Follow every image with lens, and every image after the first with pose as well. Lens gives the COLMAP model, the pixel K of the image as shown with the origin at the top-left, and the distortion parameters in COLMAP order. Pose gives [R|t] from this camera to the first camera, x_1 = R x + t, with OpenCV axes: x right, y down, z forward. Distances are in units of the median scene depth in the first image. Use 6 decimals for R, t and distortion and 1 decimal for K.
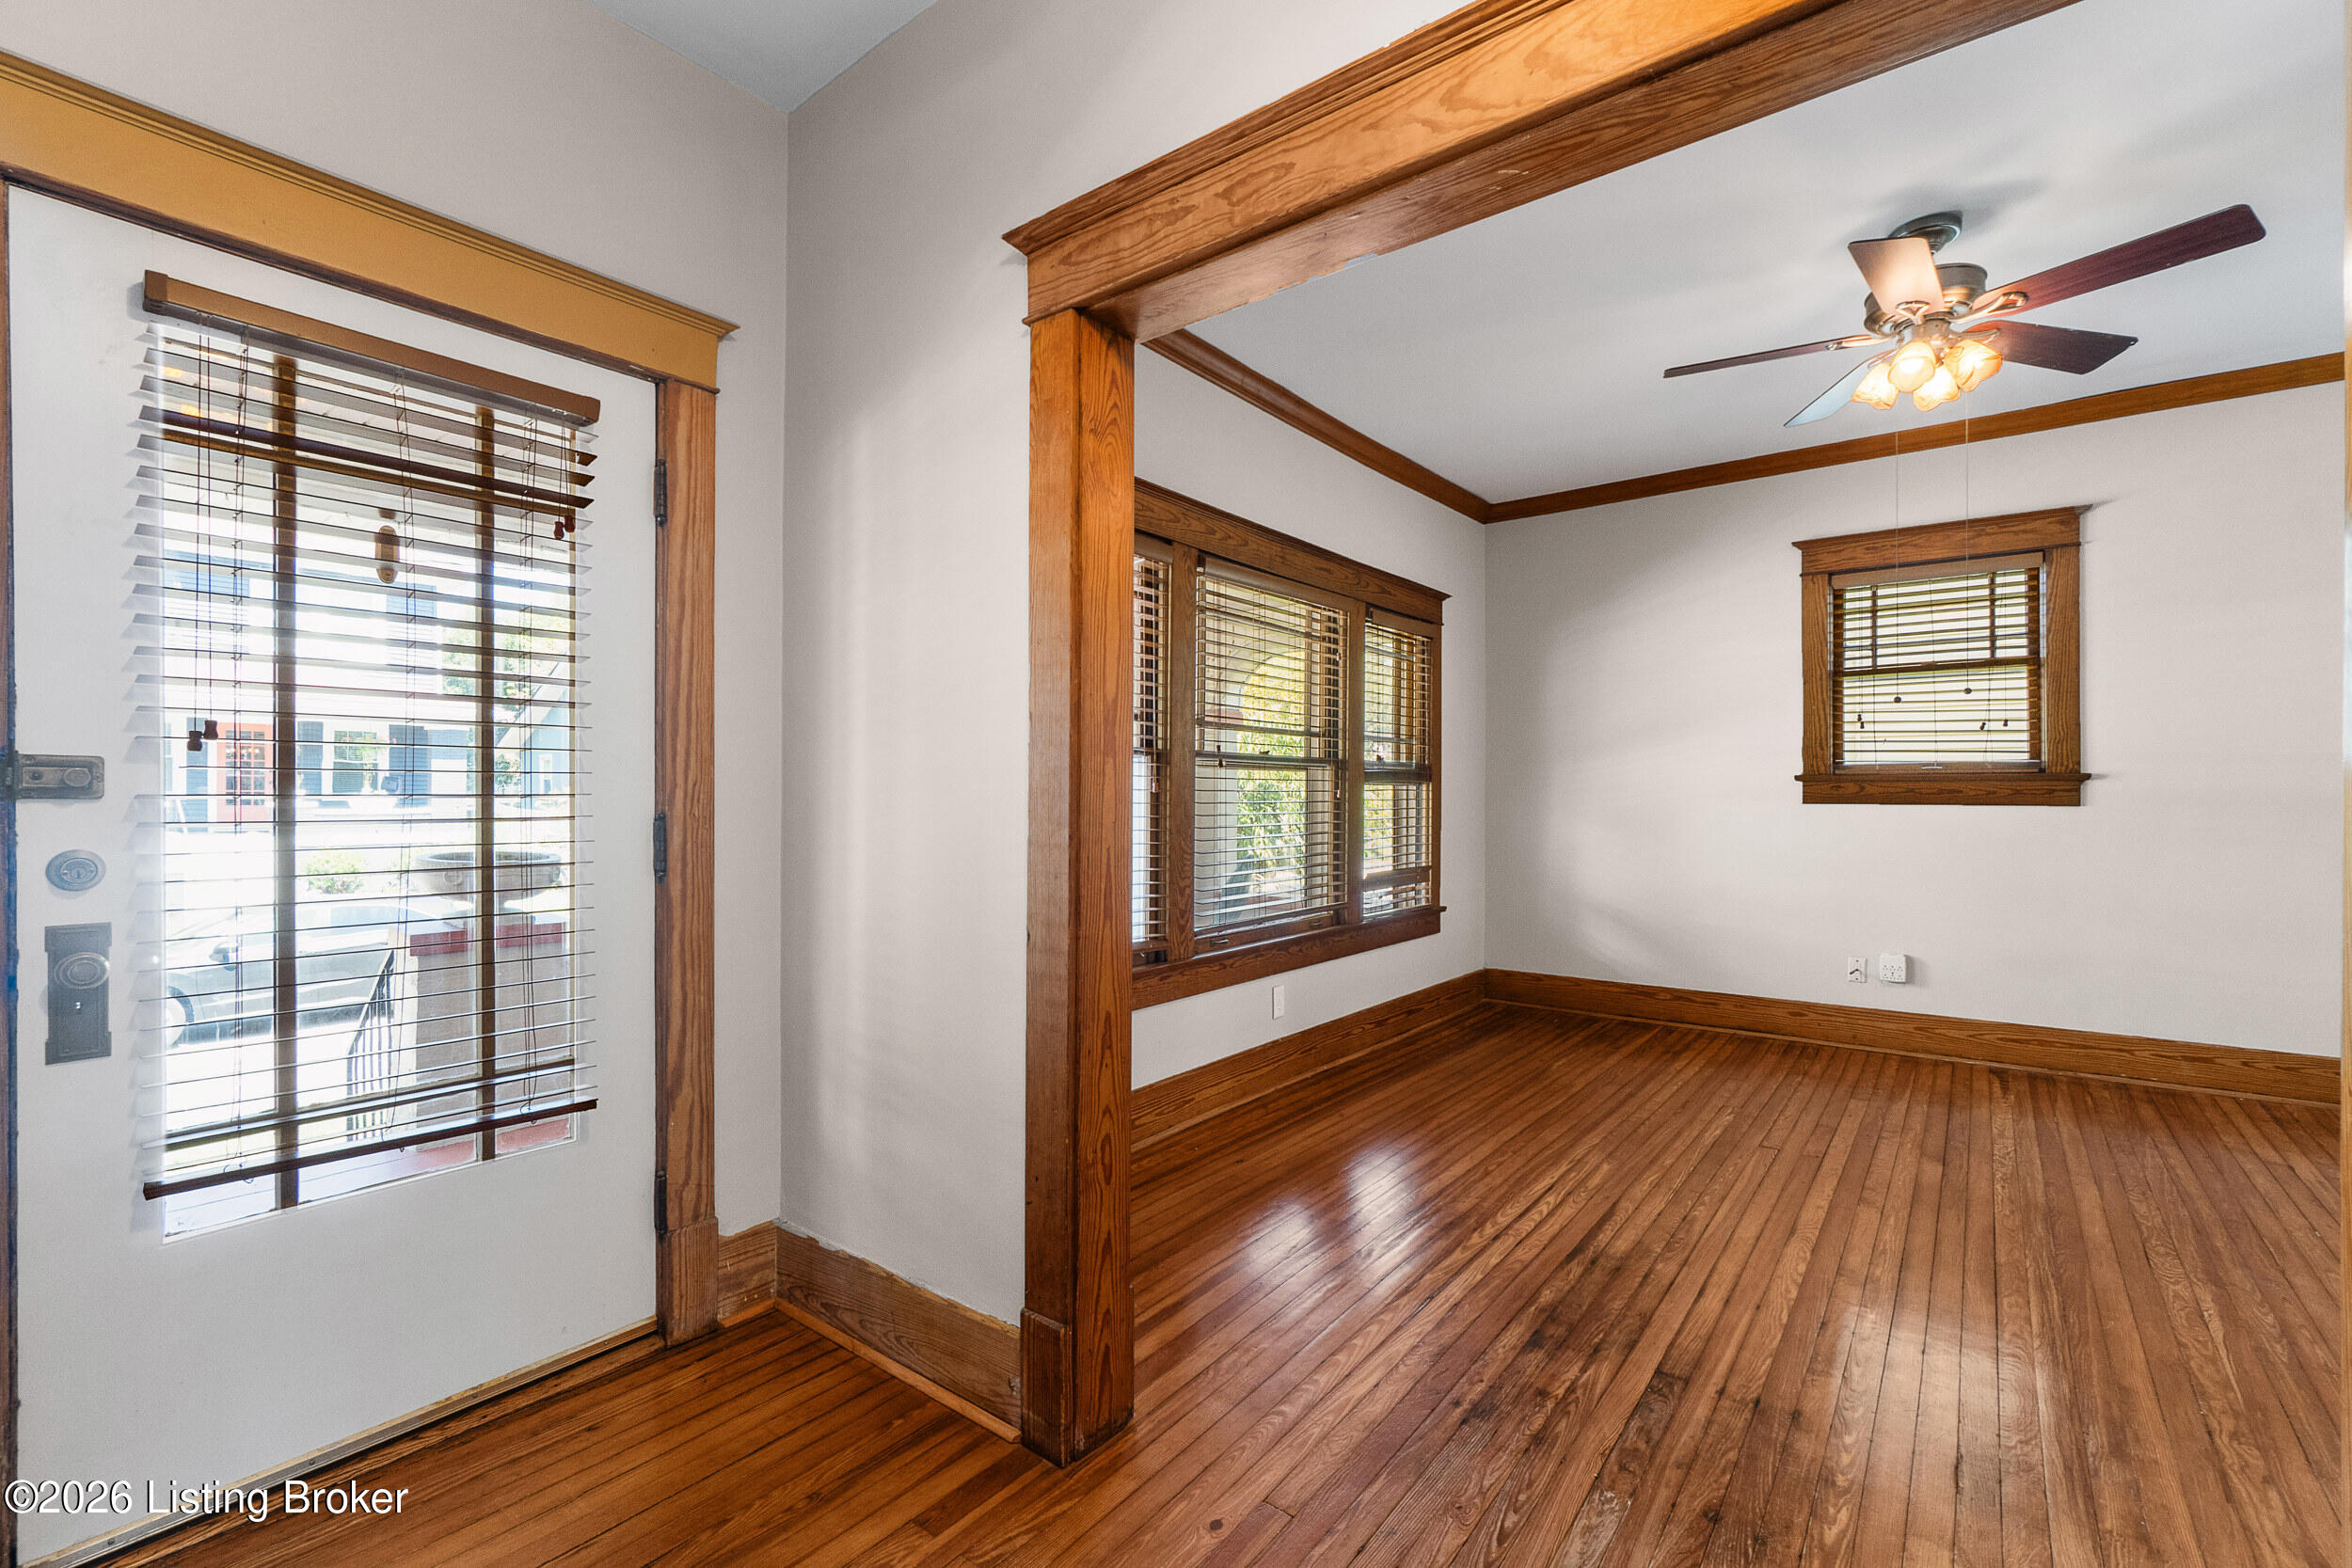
lens RADIAL K [[1028.0, 0, 1177.2], [0, 1028.0, 786.8], [0, 0, 1]] dist [0.002006, 0.000256]
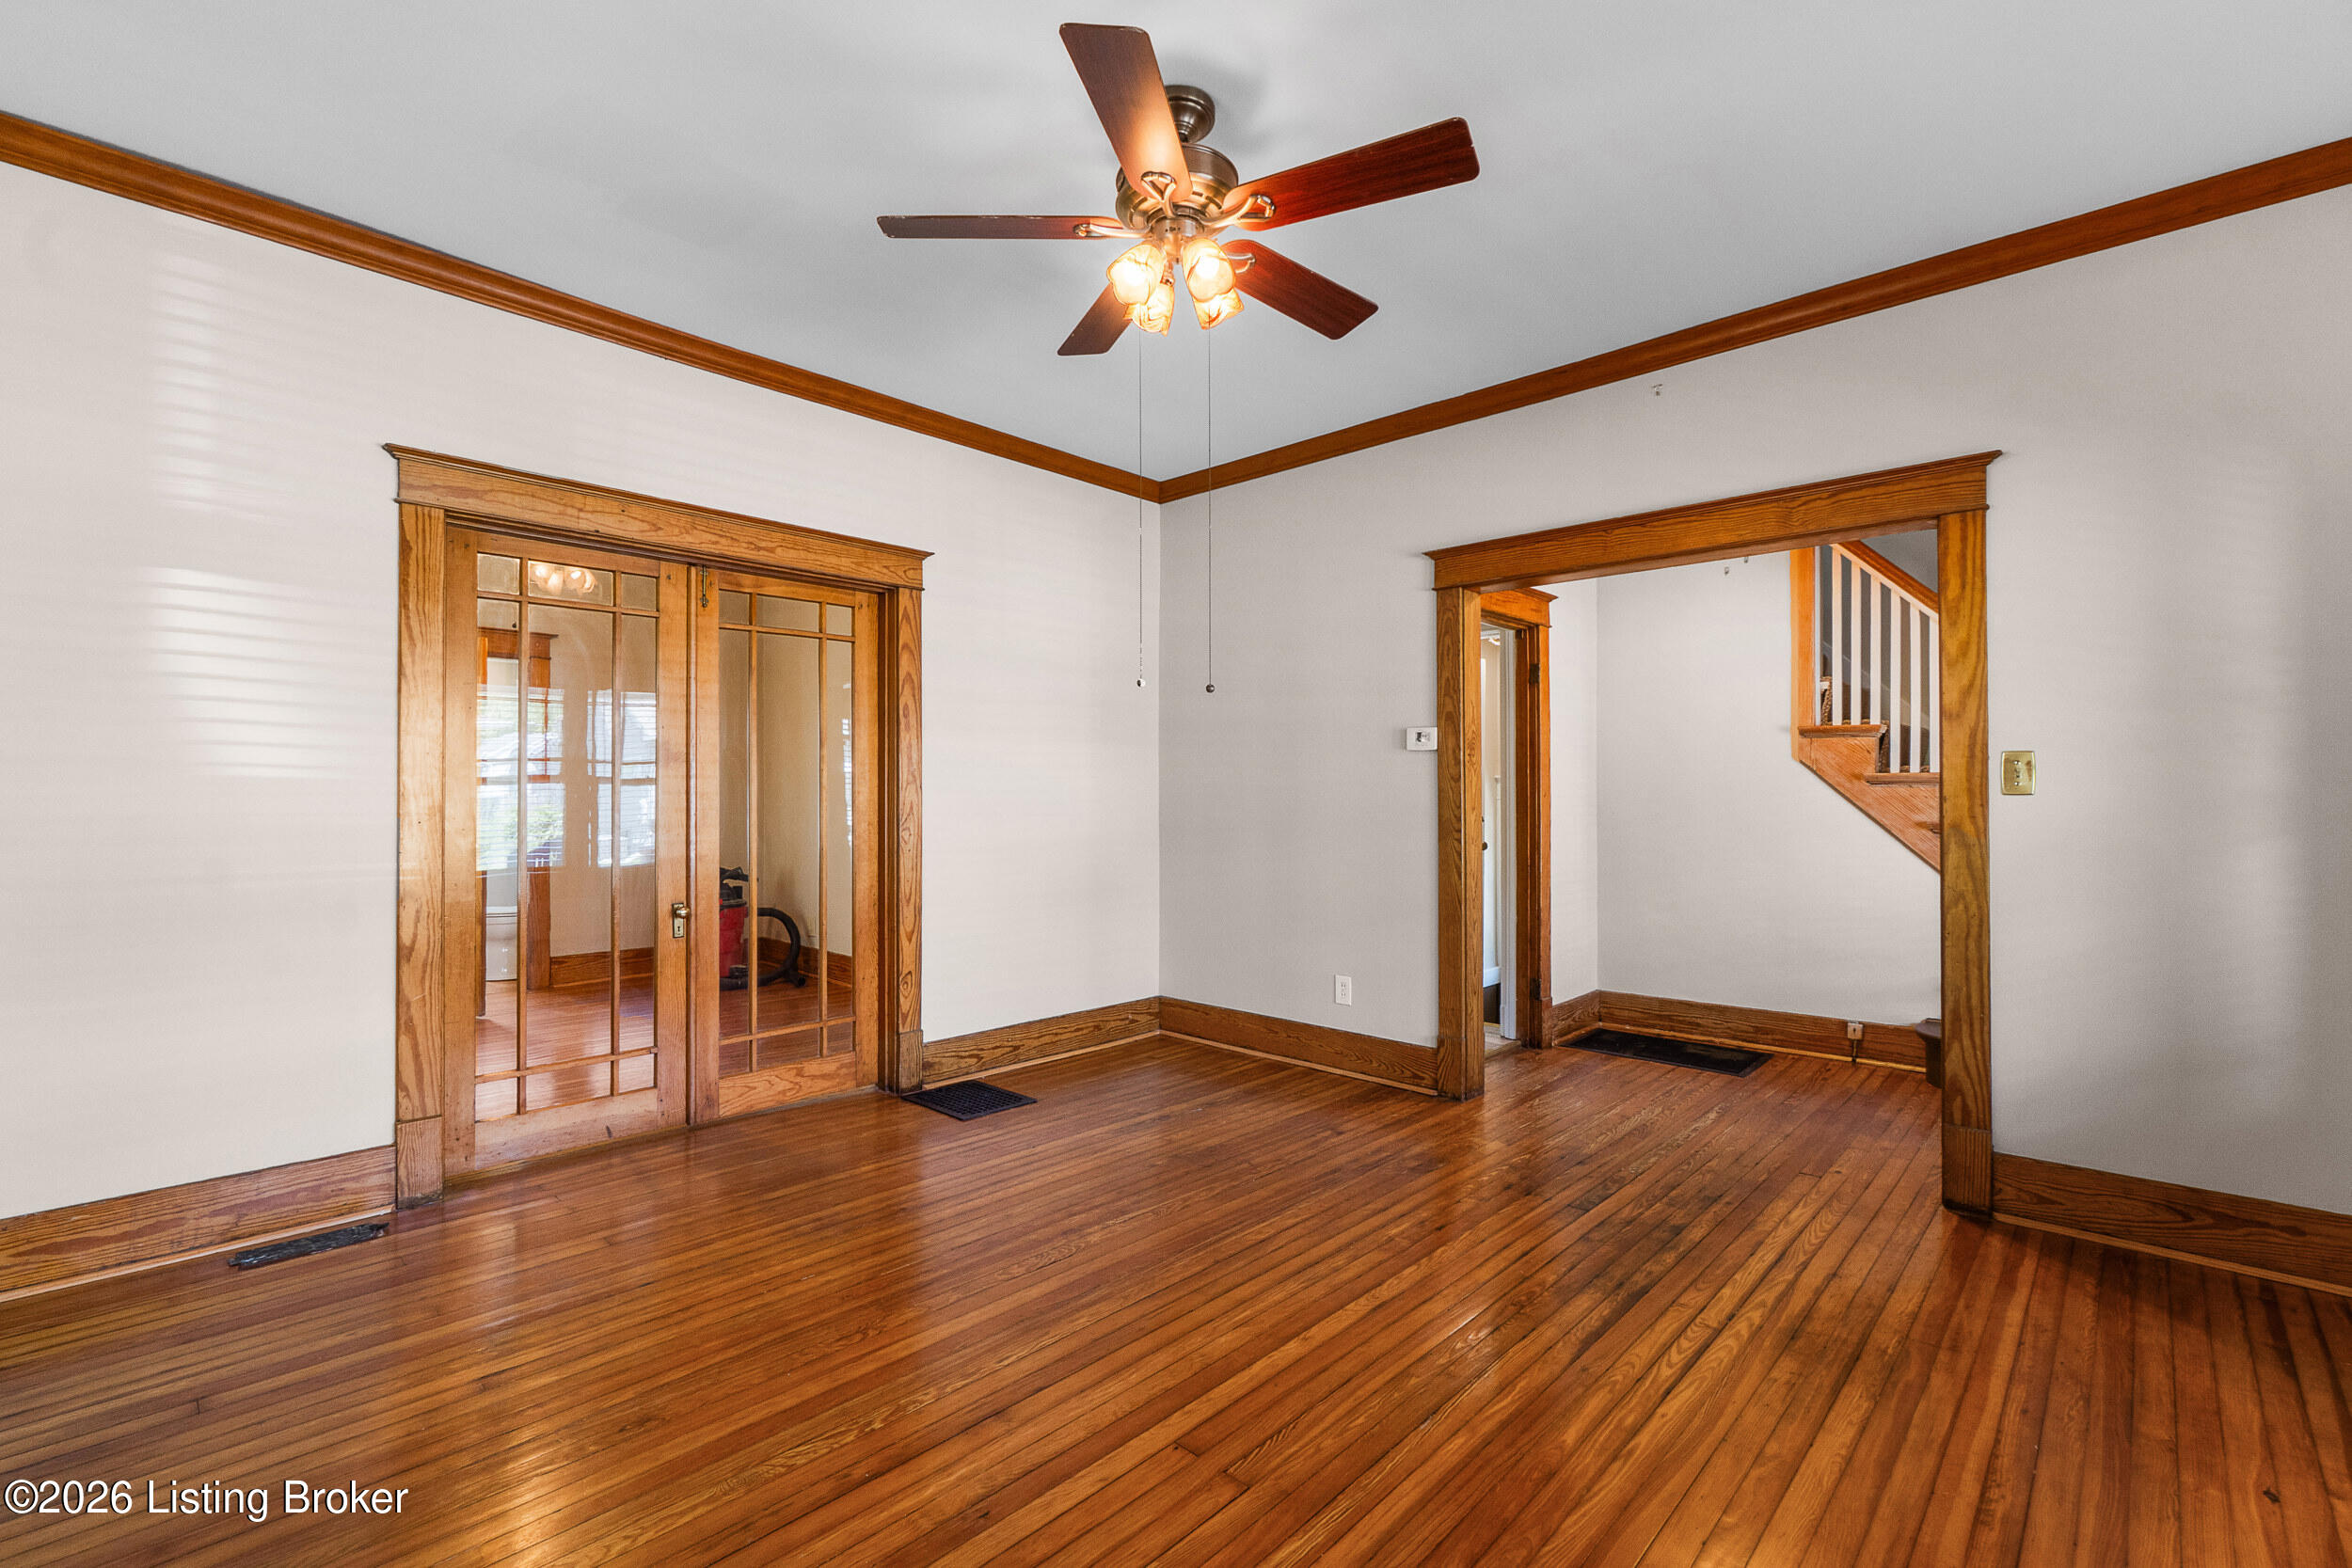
lens RADIAL K [[1028.0, 0, 1169.1], [0, 1028.0, 795.6], [0, 0, 1]] dist [0.002006, 0.000256]
pose [[-0.995257, -0.003530, 0.097218, 0.726192], [-0.004766, 0.999911, -0.012487, 0.009286], [-0.097165, -0.012891, -0.995185, 1.989581]]
